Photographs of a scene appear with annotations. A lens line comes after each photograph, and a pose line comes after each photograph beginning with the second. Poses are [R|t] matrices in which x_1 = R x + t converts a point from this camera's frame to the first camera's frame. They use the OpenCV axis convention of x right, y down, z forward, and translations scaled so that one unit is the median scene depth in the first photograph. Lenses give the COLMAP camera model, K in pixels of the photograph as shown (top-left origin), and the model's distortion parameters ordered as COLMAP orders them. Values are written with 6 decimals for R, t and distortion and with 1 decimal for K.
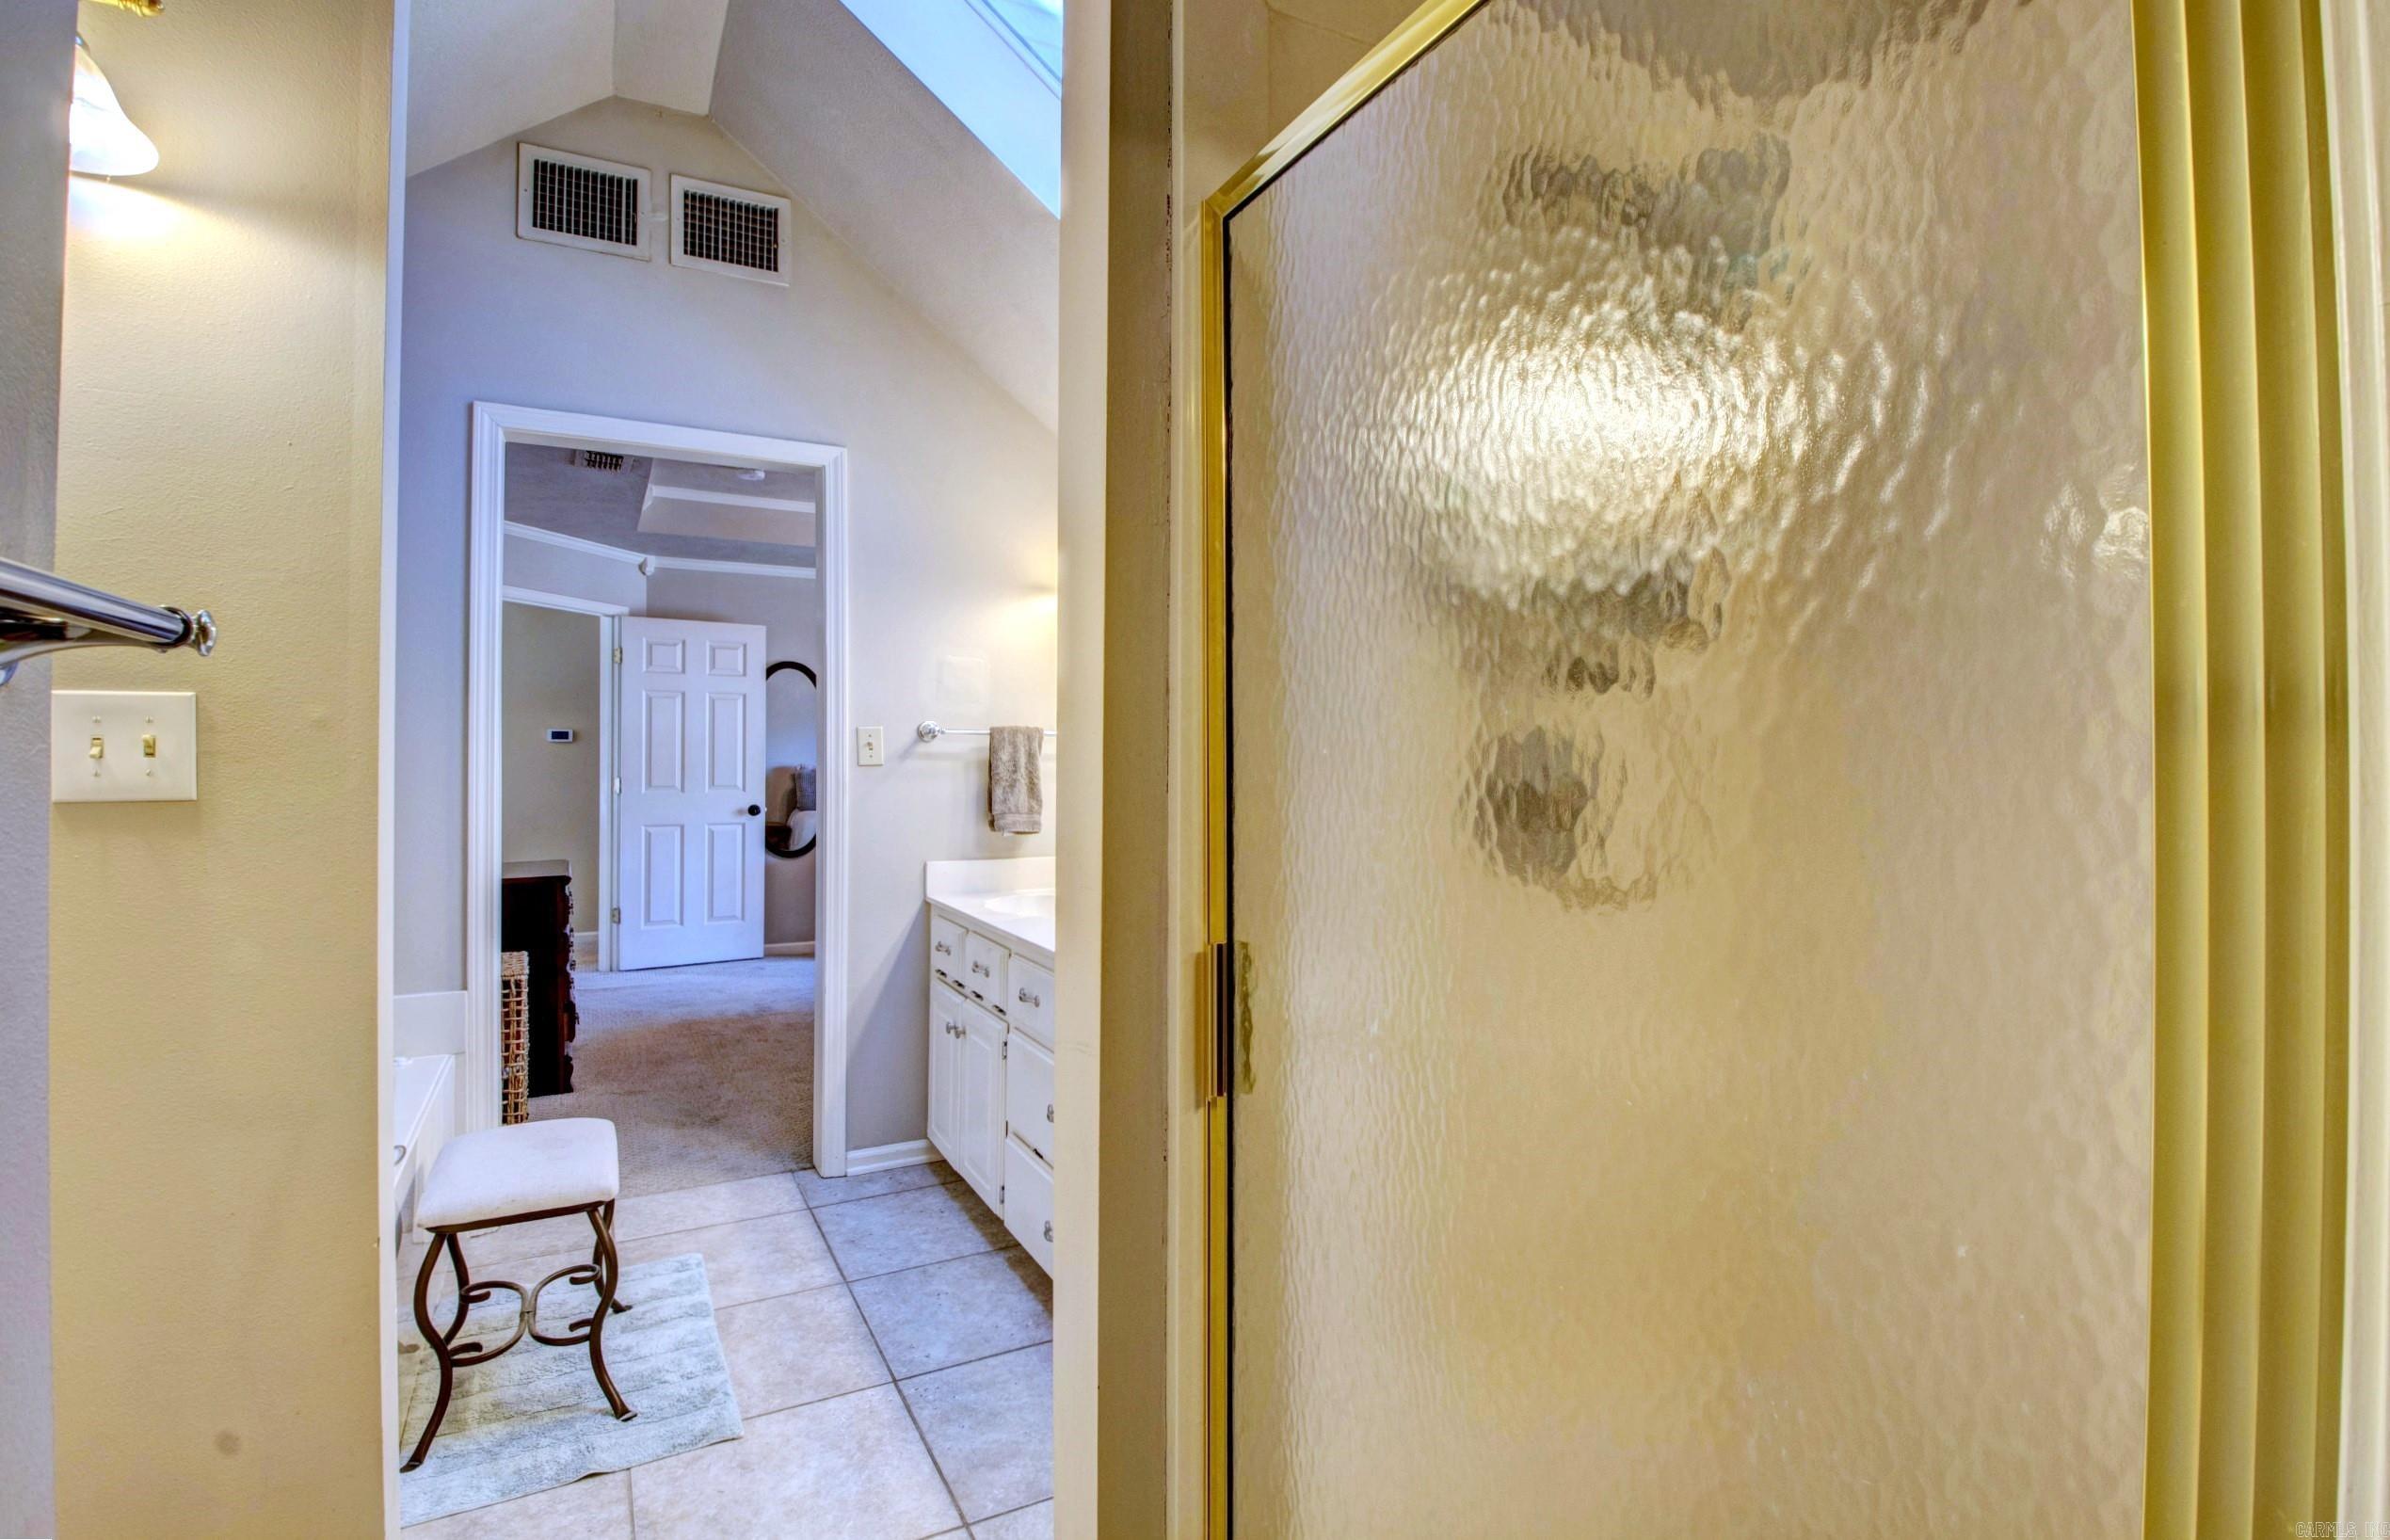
lens RADIAL K [[1117.9, 0, 1184.9], [0, 1117.9, 761.5], [0, 0, 1]] dist [-0.002460, -0.014506]
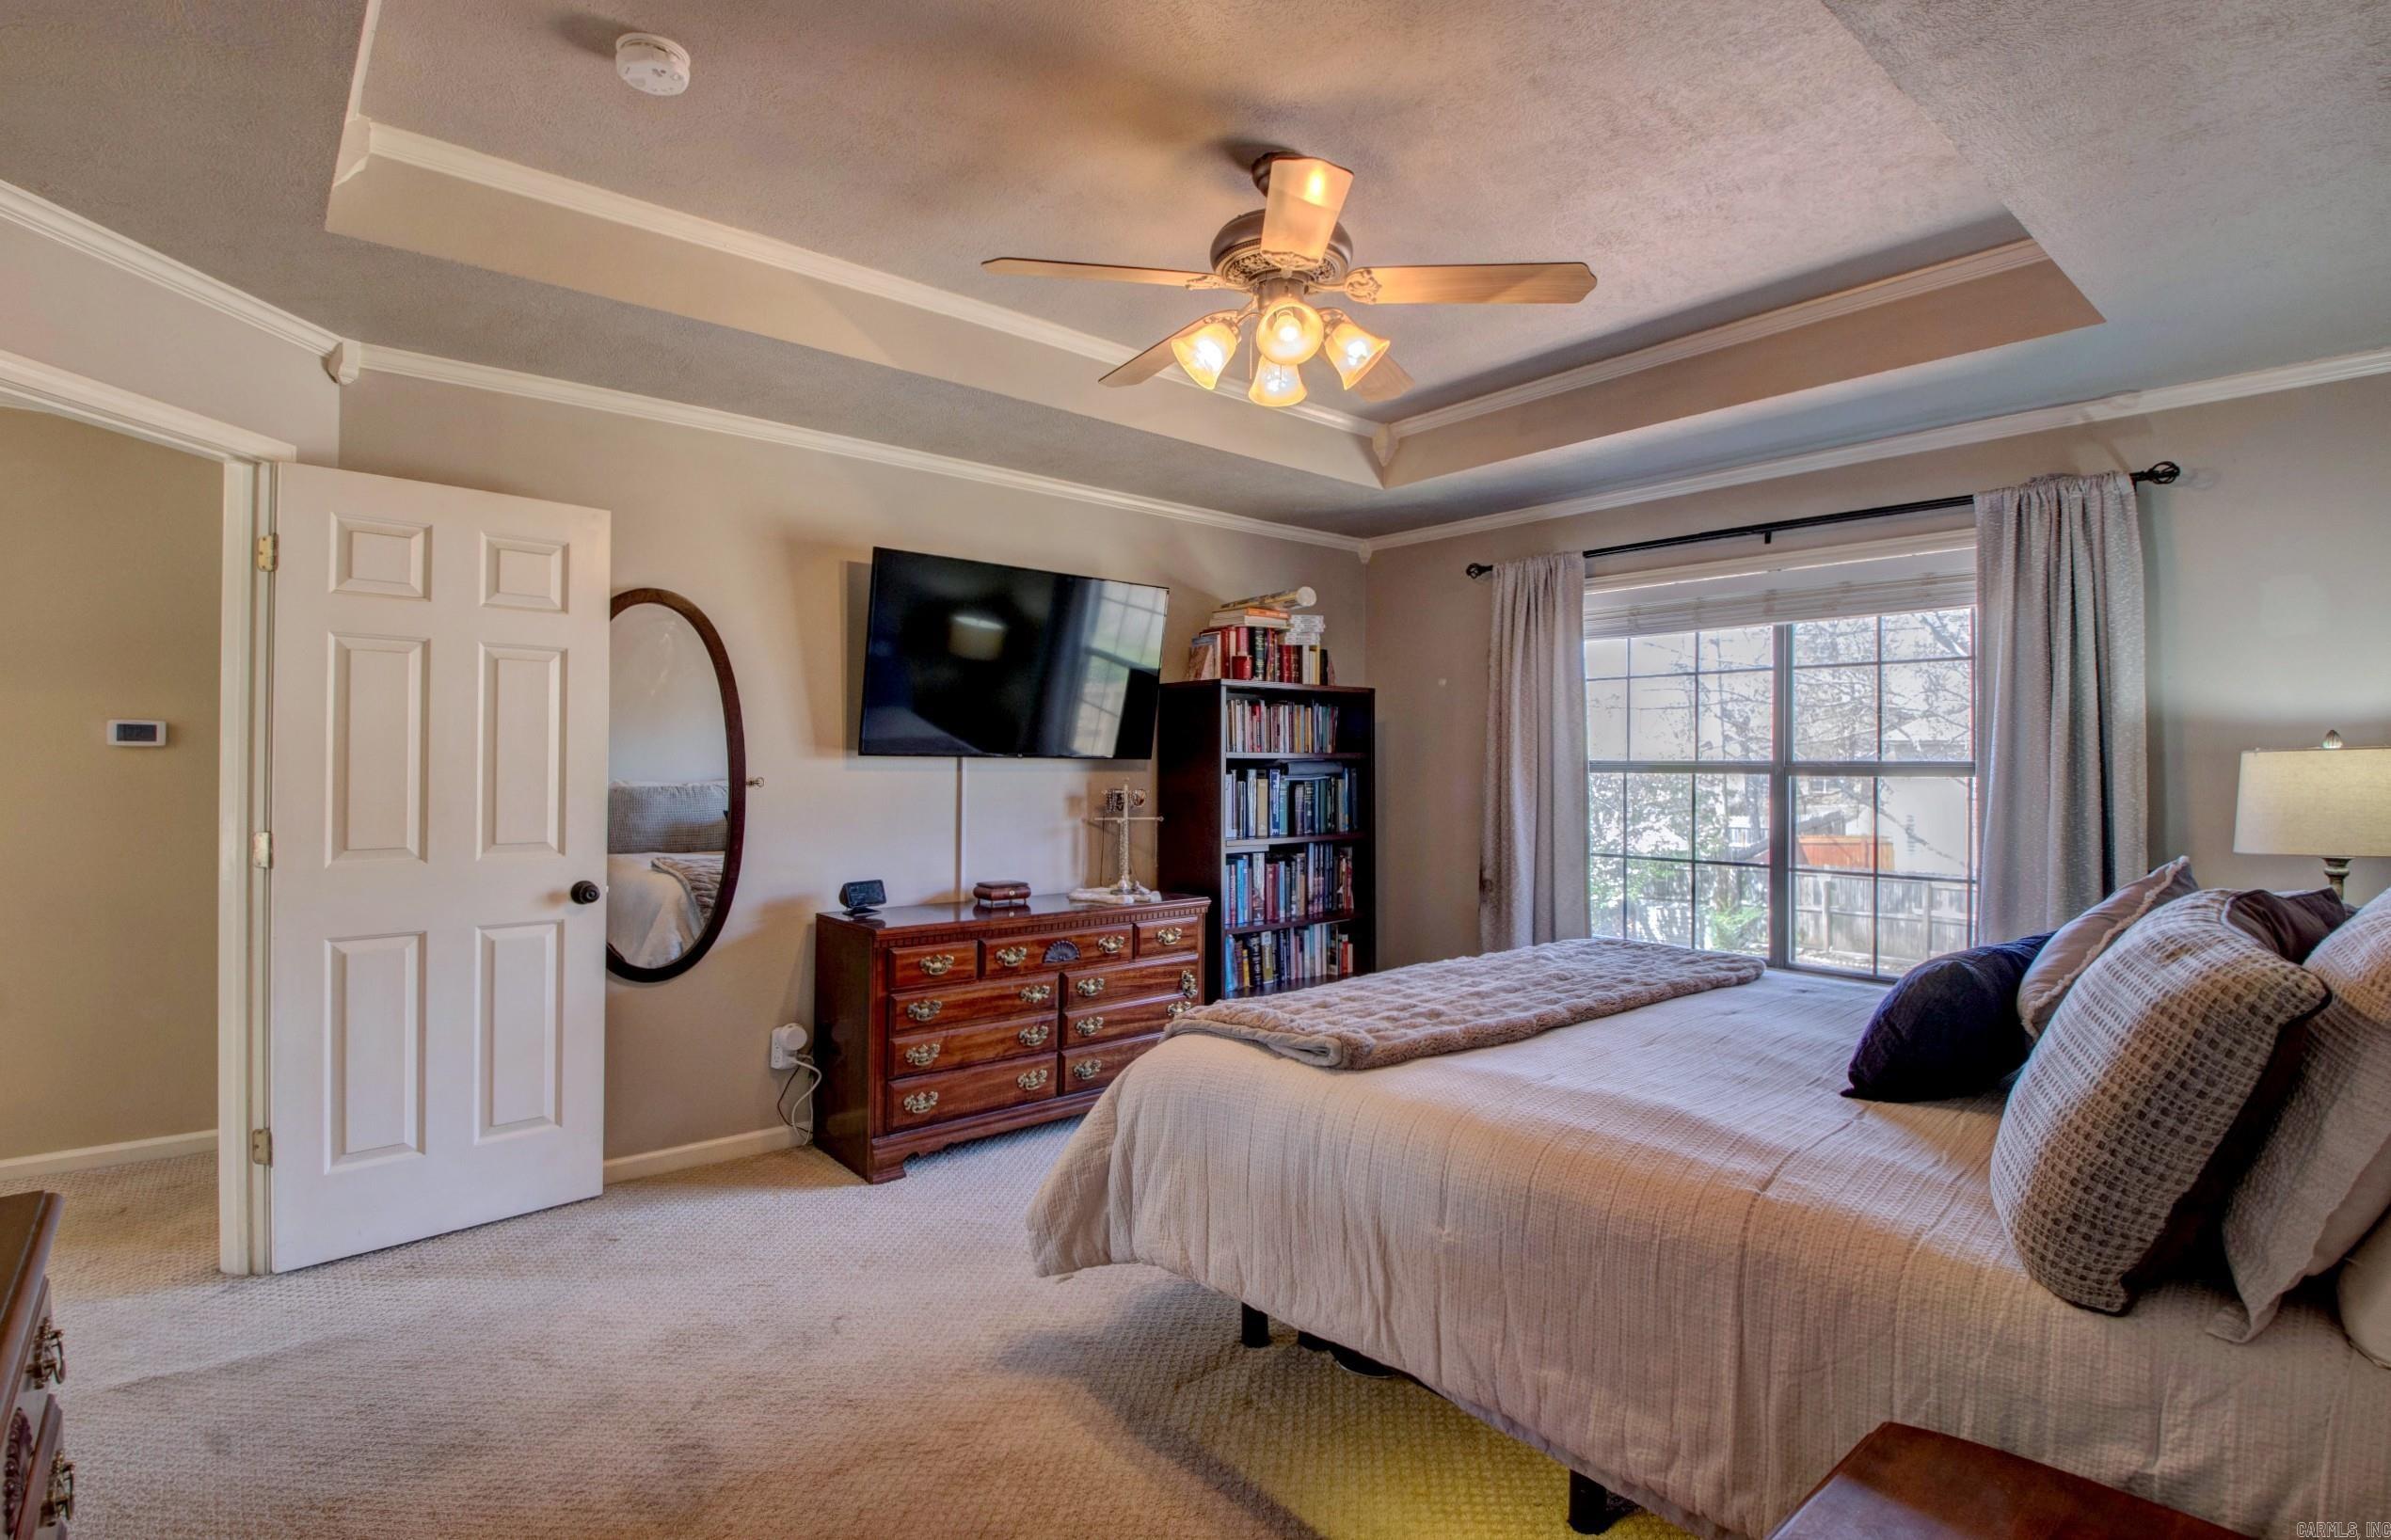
lens RADIAL K [[1118.3, 0, 1135.5], [0, 1118.3, 763.1], [0, 0, 1]] dist [-0.002460, -0.014506]
pose [[0.984076, 0.006017, 0.177645, -0.243561], [-0.006320, 0.999979, 0.001140, -0.014390], [-0.177634, -0.002245, 0.984094, 0.498211]]
